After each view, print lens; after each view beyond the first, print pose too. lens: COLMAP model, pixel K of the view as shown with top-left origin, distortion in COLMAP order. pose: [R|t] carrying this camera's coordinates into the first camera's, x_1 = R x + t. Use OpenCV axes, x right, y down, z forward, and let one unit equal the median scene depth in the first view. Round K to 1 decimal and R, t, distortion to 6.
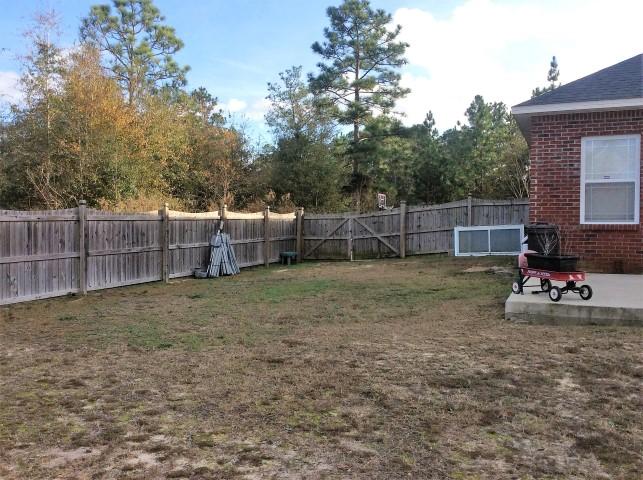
lens RADIAL K [[589.6, 0, 320.1], [0, 589.6, 243.2], [0, 0, 1]] dist [0.021521, 0.000000]
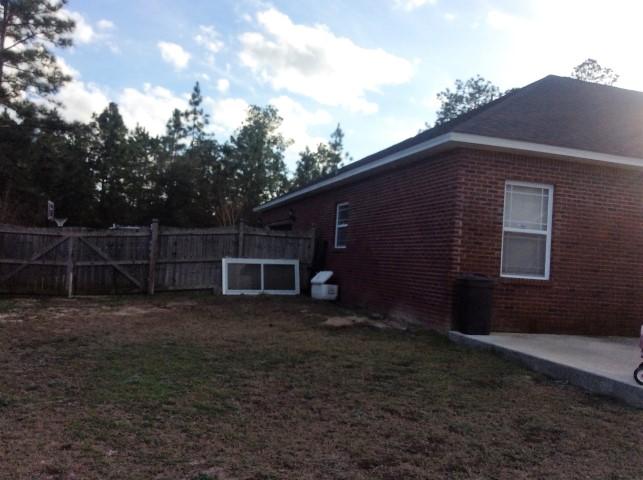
lens RADIAL K [[589.6, 0, 322.9], [0, 589.6, 235.3], [0, 0, 1]] dist [0.021521, 0.000000]
pose [[0.760414, 0.074302, 0.645174, -0.196526], [-0.046812, 0.997121, -0.059660, -0.016877], [-0.647749, 0.015164, 0.761703, 0.290578]]
